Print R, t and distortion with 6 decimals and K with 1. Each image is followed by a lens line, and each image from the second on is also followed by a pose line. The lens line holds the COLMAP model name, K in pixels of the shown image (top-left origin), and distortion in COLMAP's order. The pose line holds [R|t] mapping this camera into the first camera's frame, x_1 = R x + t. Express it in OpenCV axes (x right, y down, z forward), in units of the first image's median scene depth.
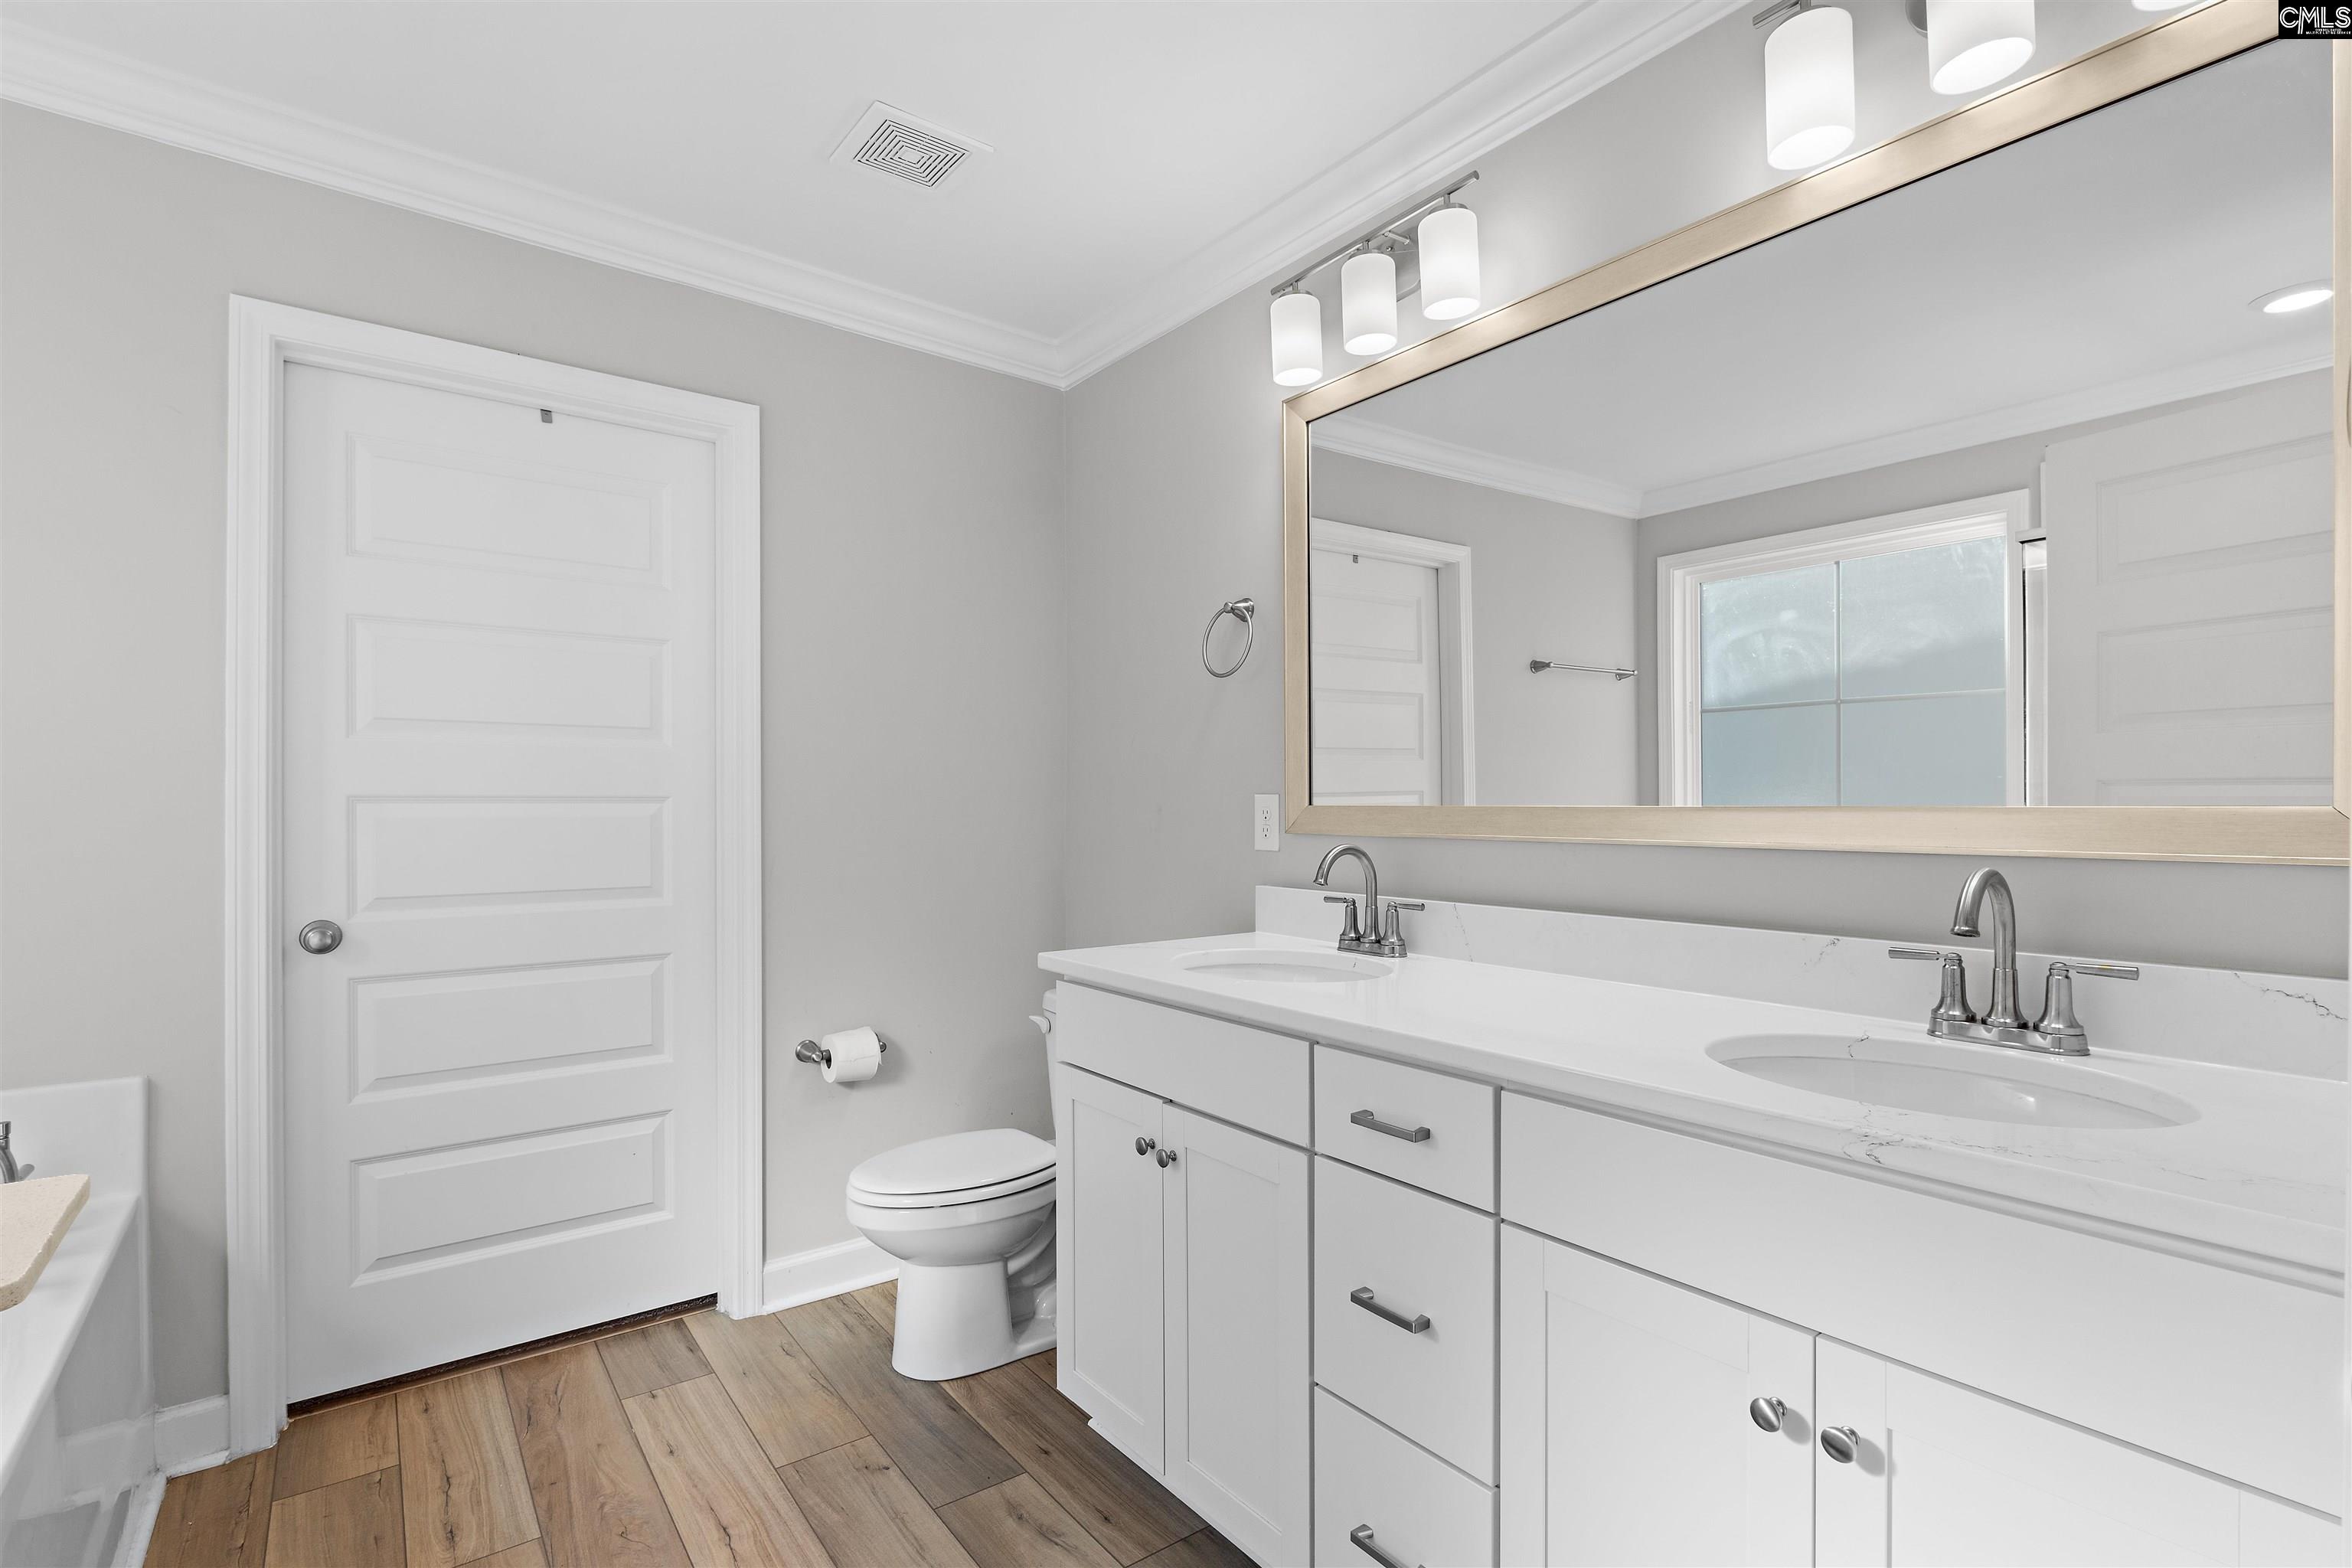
lens RADIAL K [[1086.7, 0, 1176.0], [0, 1086.7, 784.0], [0, 0, 1]] dist [-0.005043, -0.001184]
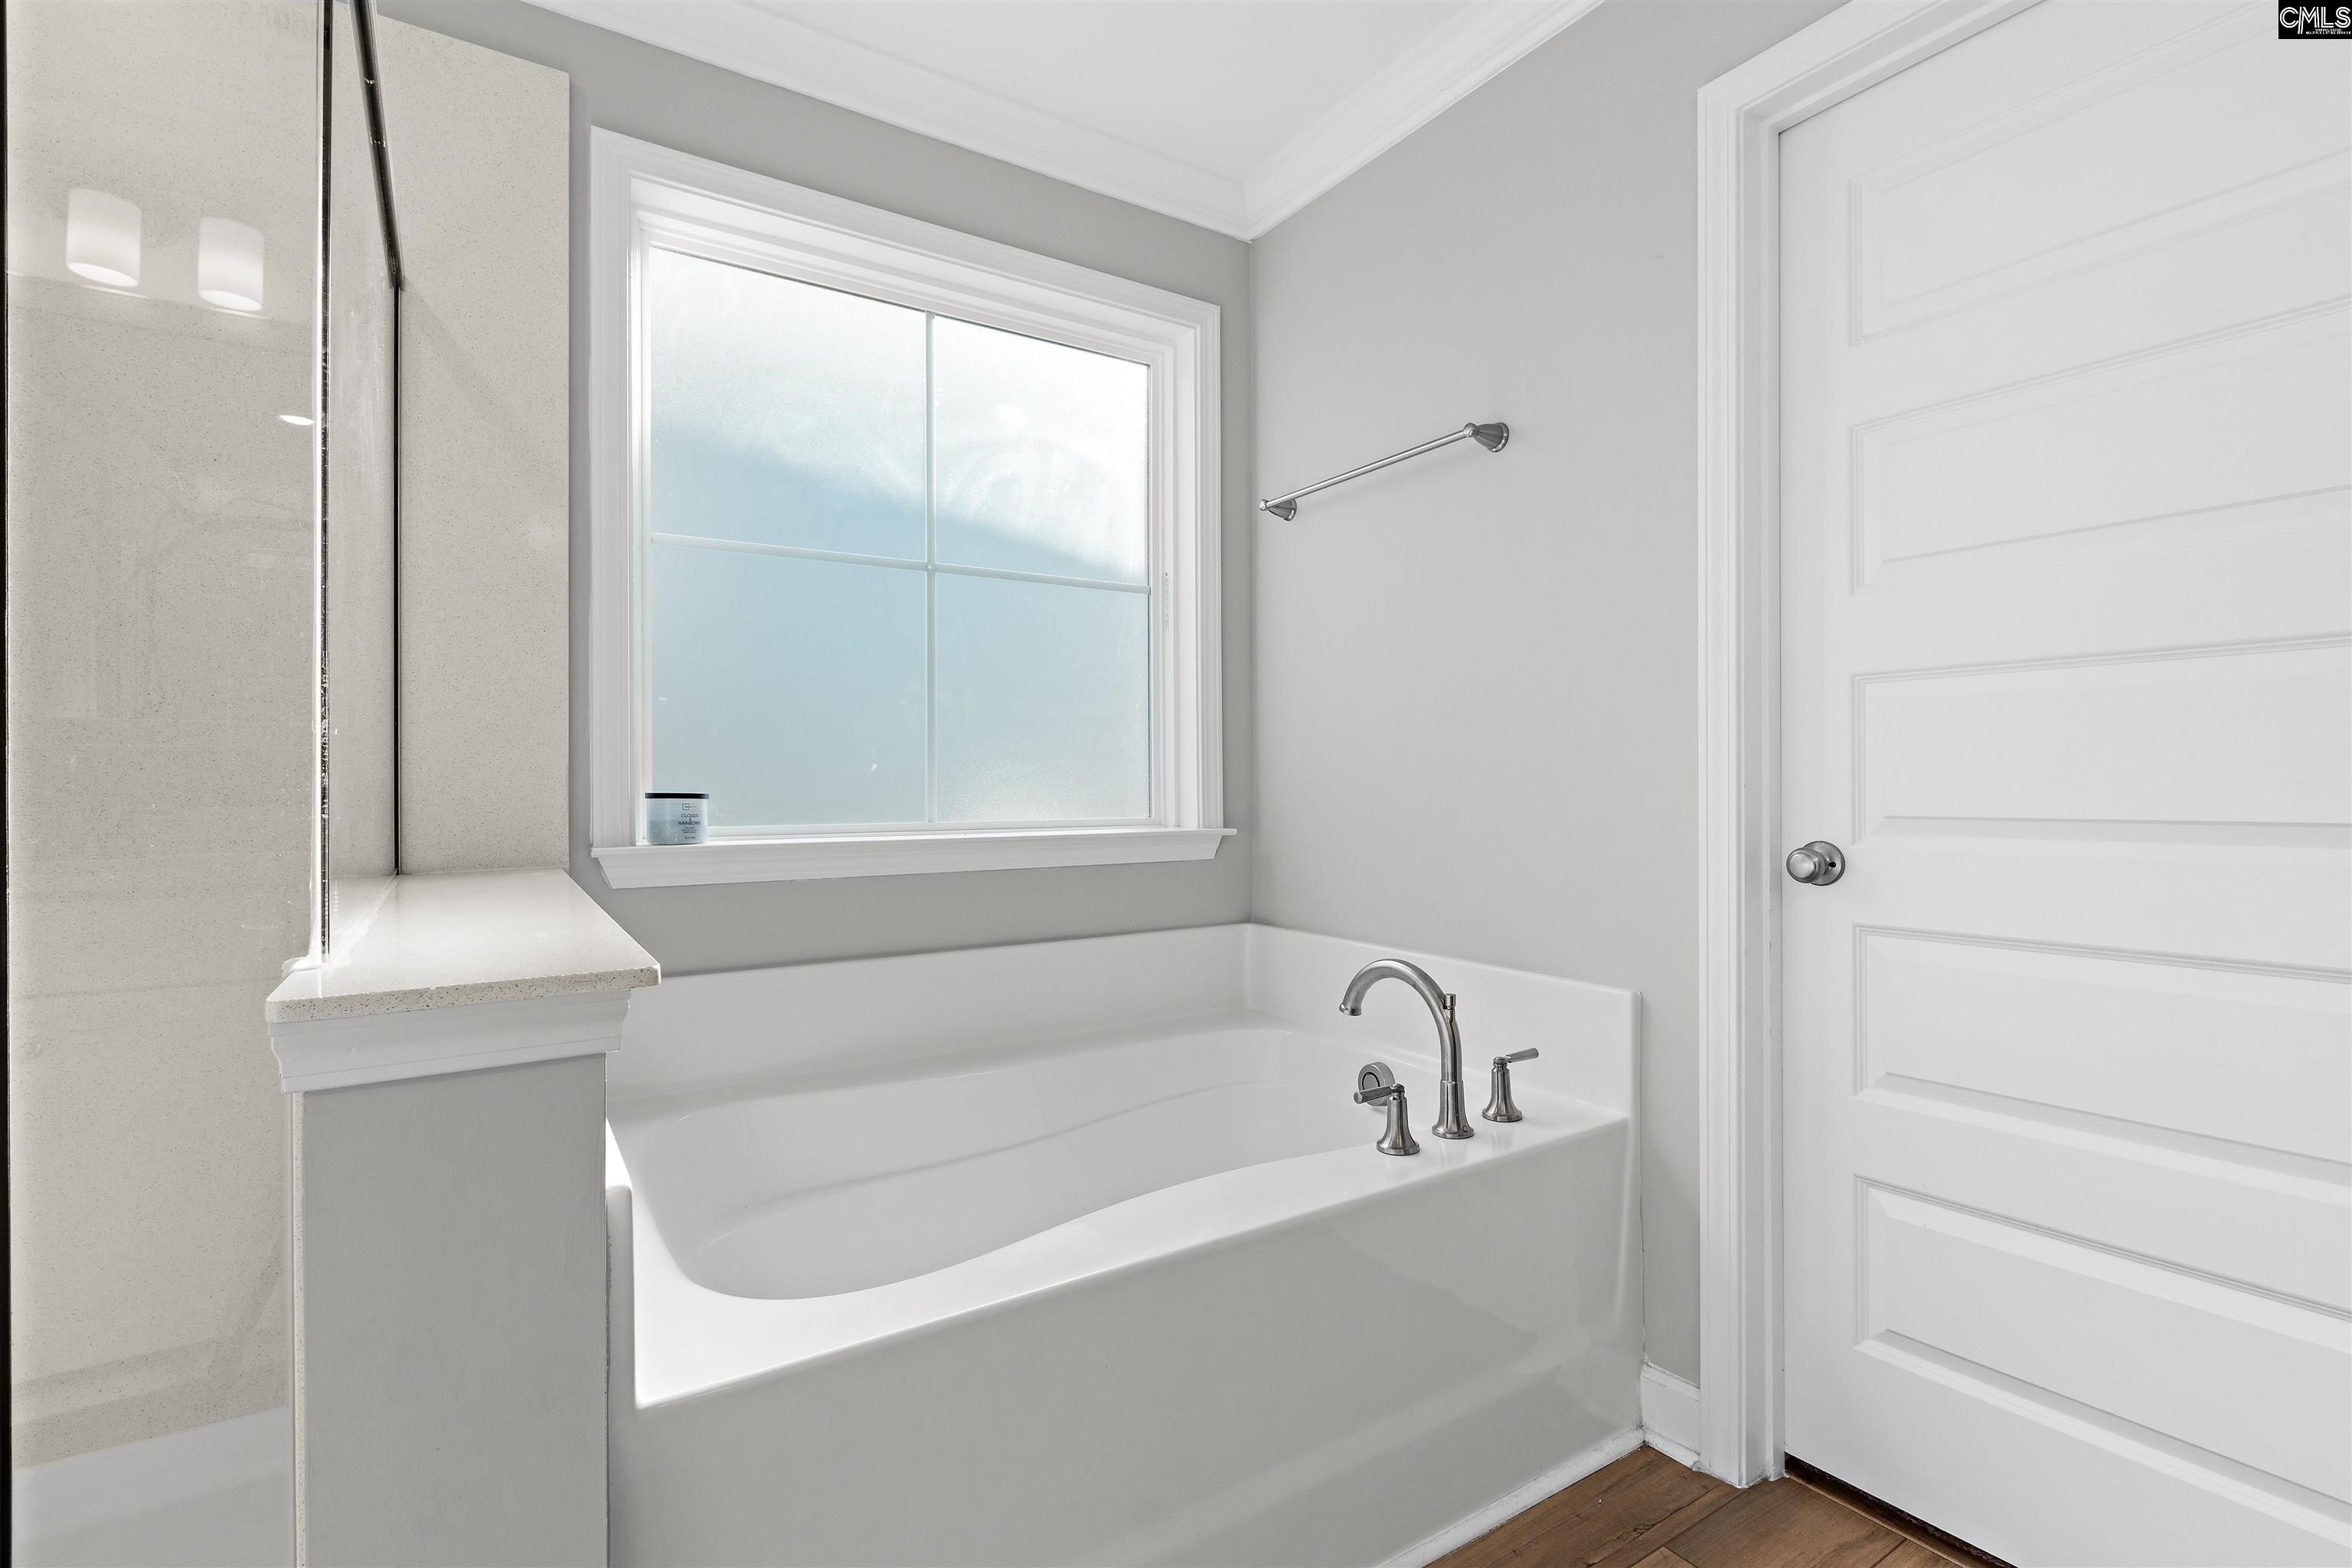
lens RADIAL K [[1086.7, 0, 1176.0], [0, 1086.7, 784.0], [0, 0, 1]] dist [-0.005043, -0.001184]
pose [[-0.062934, -0.001707, -0.998016, -0.007545], [0.016603, 0.999858, -0.002757, 0.080859], [0.997880, -0.016743, -0.062896, 0.600225]]
